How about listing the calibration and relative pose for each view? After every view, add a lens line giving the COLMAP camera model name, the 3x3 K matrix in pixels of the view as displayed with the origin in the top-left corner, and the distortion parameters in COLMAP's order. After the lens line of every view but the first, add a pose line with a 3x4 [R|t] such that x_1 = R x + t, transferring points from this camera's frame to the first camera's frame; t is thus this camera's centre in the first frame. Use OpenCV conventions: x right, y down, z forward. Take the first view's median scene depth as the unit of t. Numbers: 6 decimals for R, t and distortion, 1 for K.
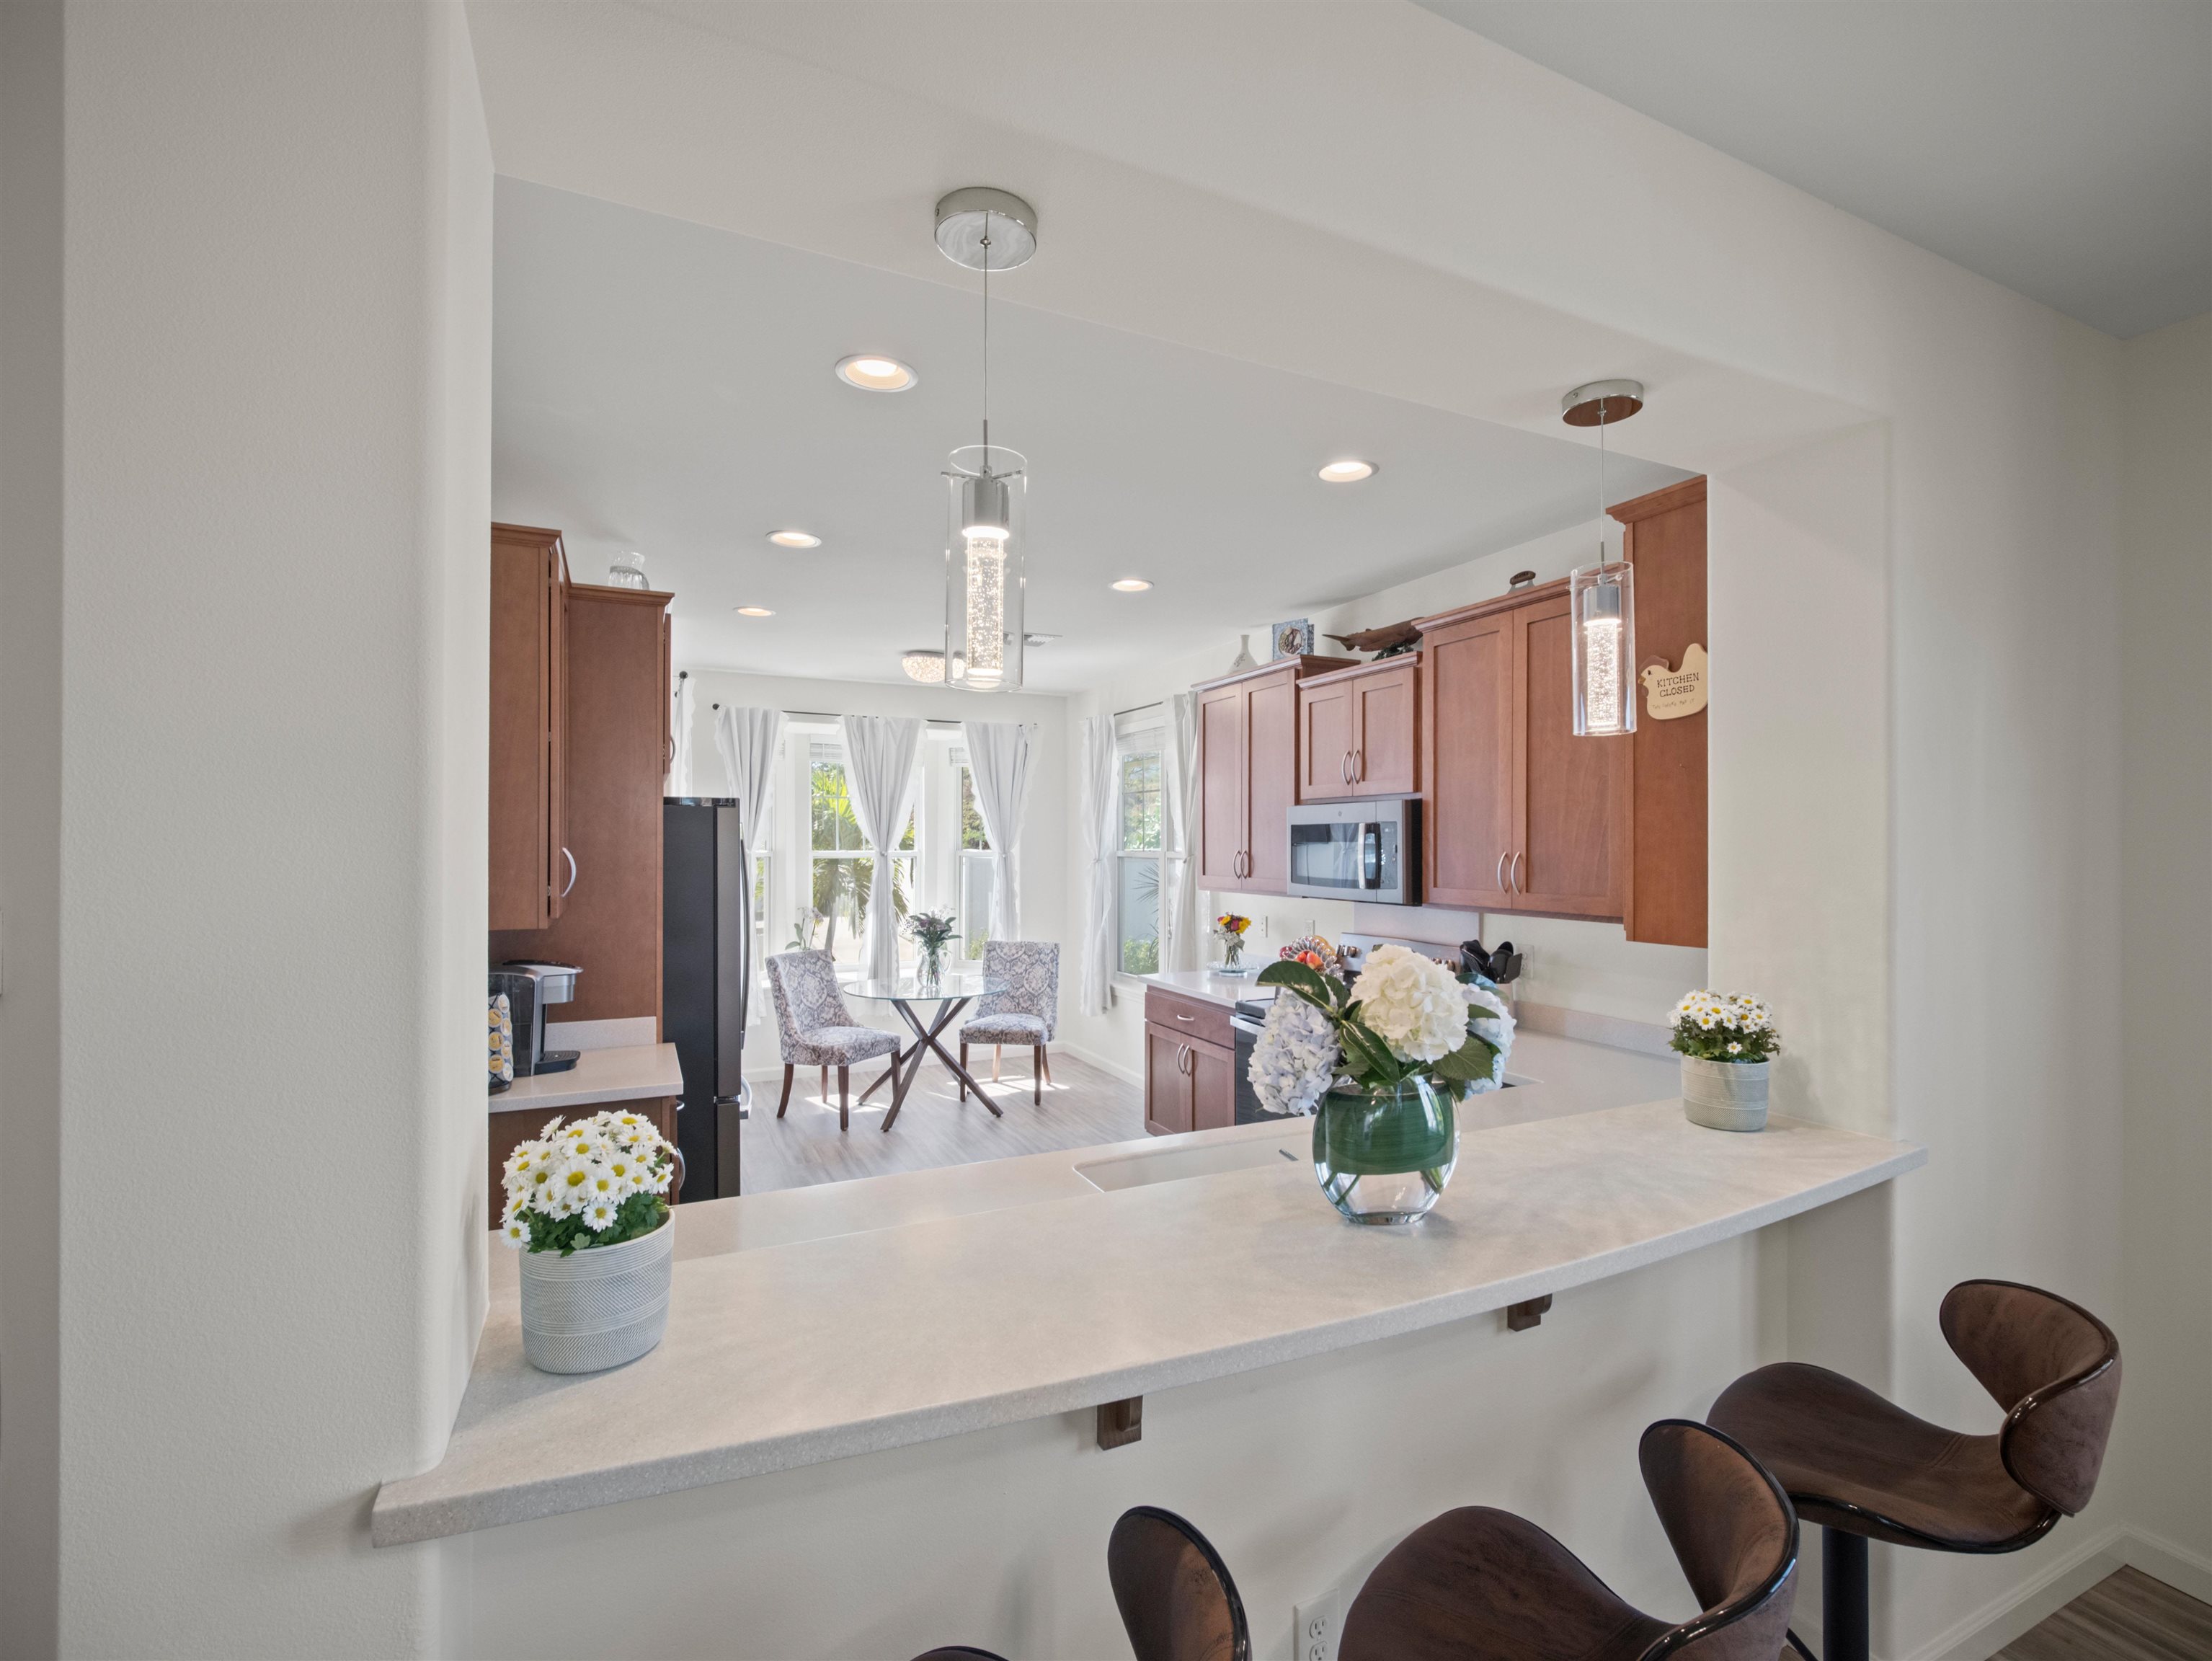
lens RADIAL K [[992.2, 0, 1115.8], [0, 992.2, 854.8], [0, 0, 1]] dist [-0.005067, -0.000426]
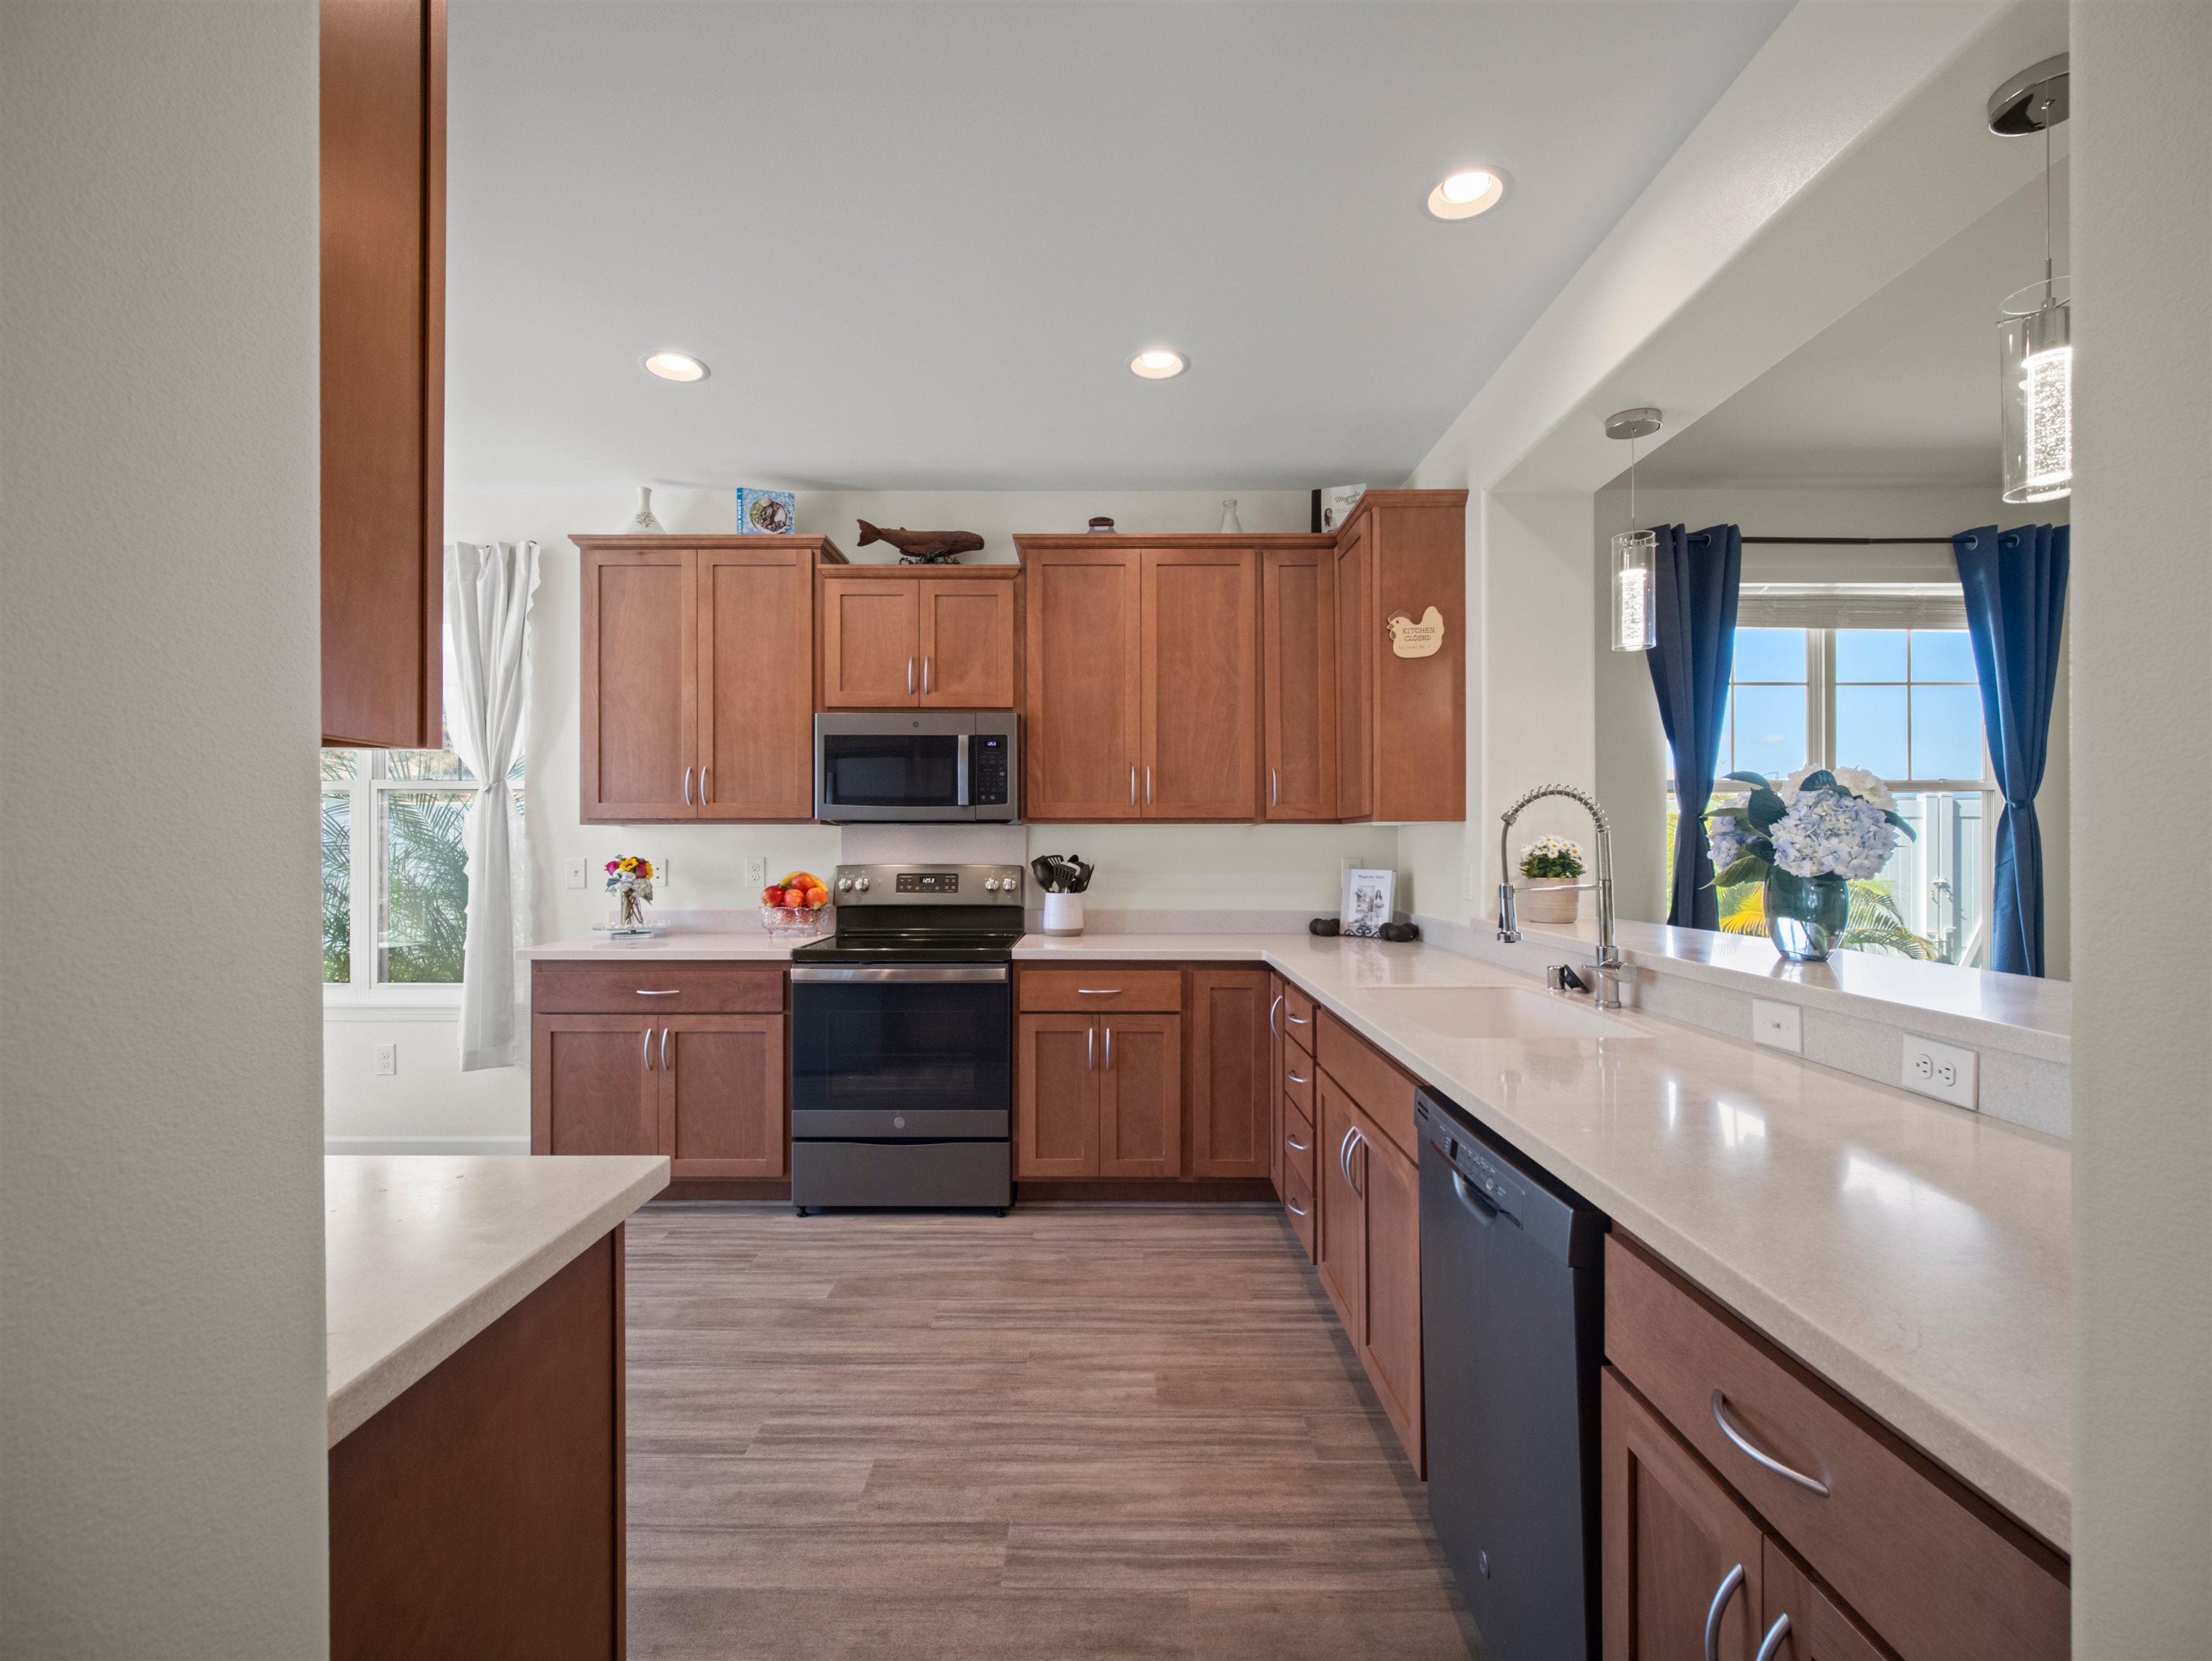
lens RADIAL K [[984.4, 0, 1101.0], [0, 984.4, 852.7], [0, 0, 1]] dist [0.009804, -0.000161]
pose [[0.441385, -0.006048, 0.897297, -0.435005], [0.008433, 0.999961, 0.002591, 0.064305], [-0.897278, 0.006423, 0.441419, 0.390336]]
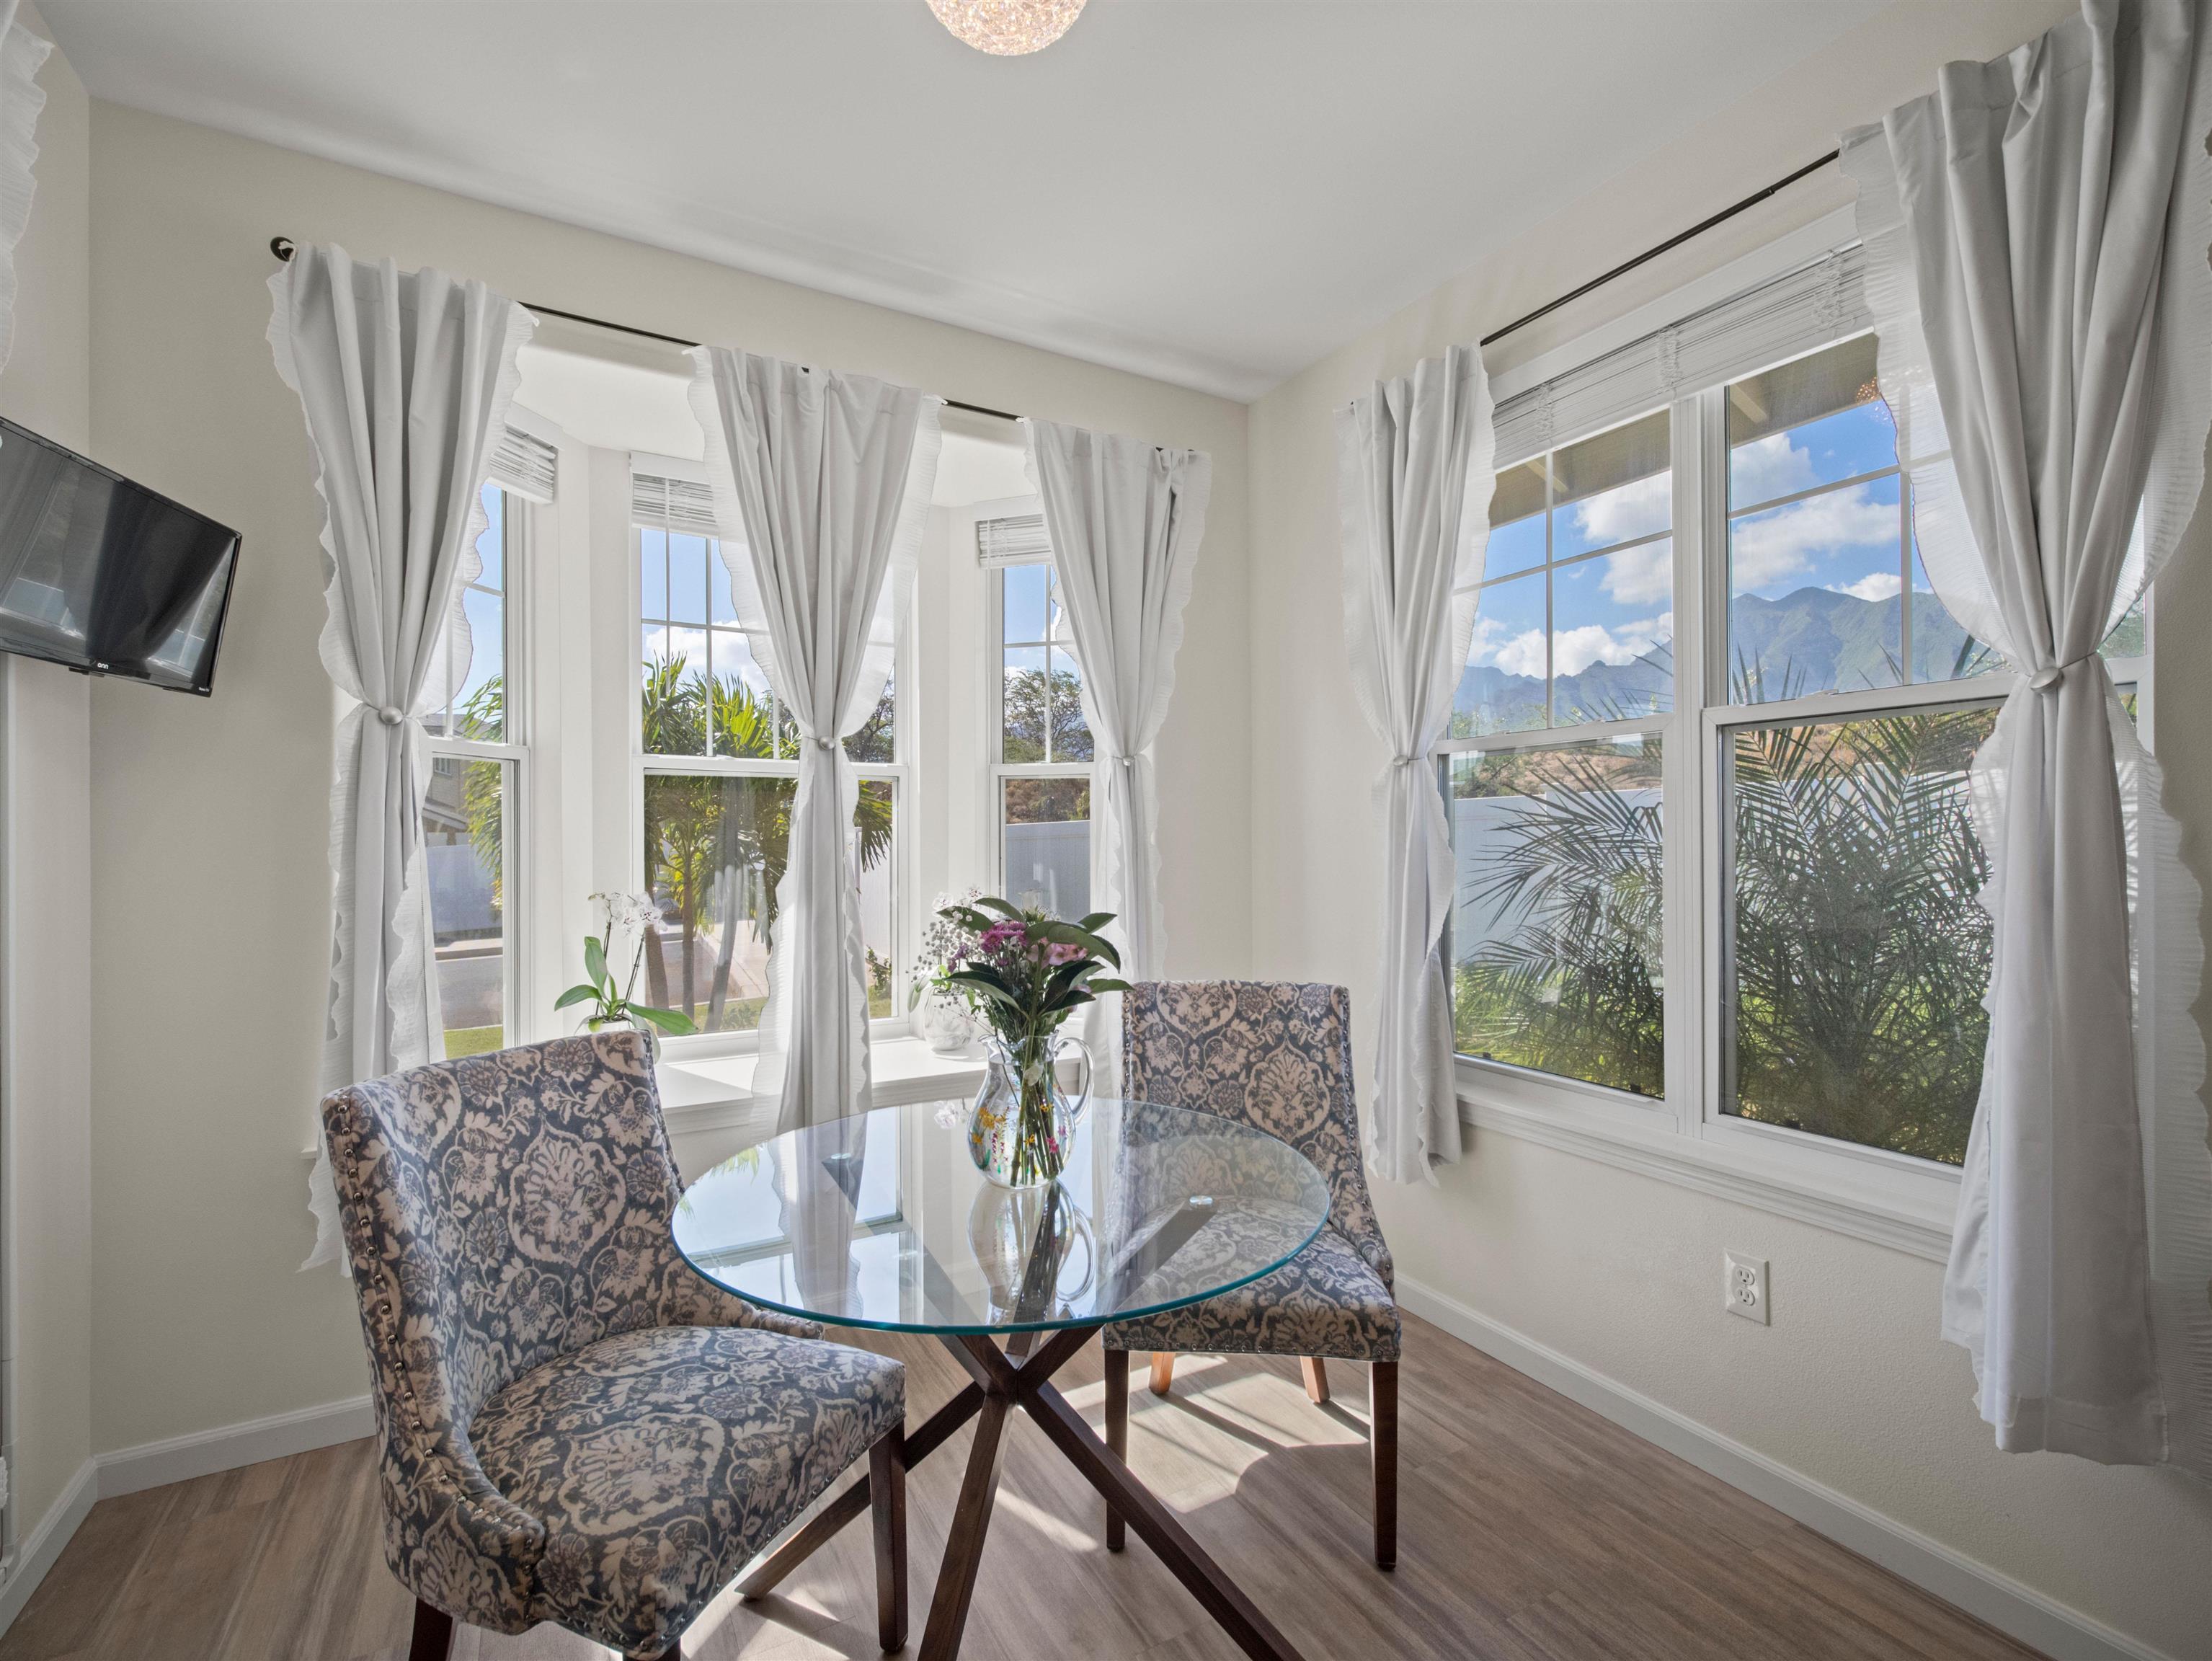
lens RADIAL K [[992.2, 0, 1115.8], [0, 992.2, 854.8], [0, 0, 1]] dist [-0.005067, -0.000426]
pose [[0.997542, -0.006163, 0.069804, -0.226829], [0.006121, 0.999981, 0.000817, 0.059302], [-0.069807, -0.000388, 0.997560, 0.930021]]
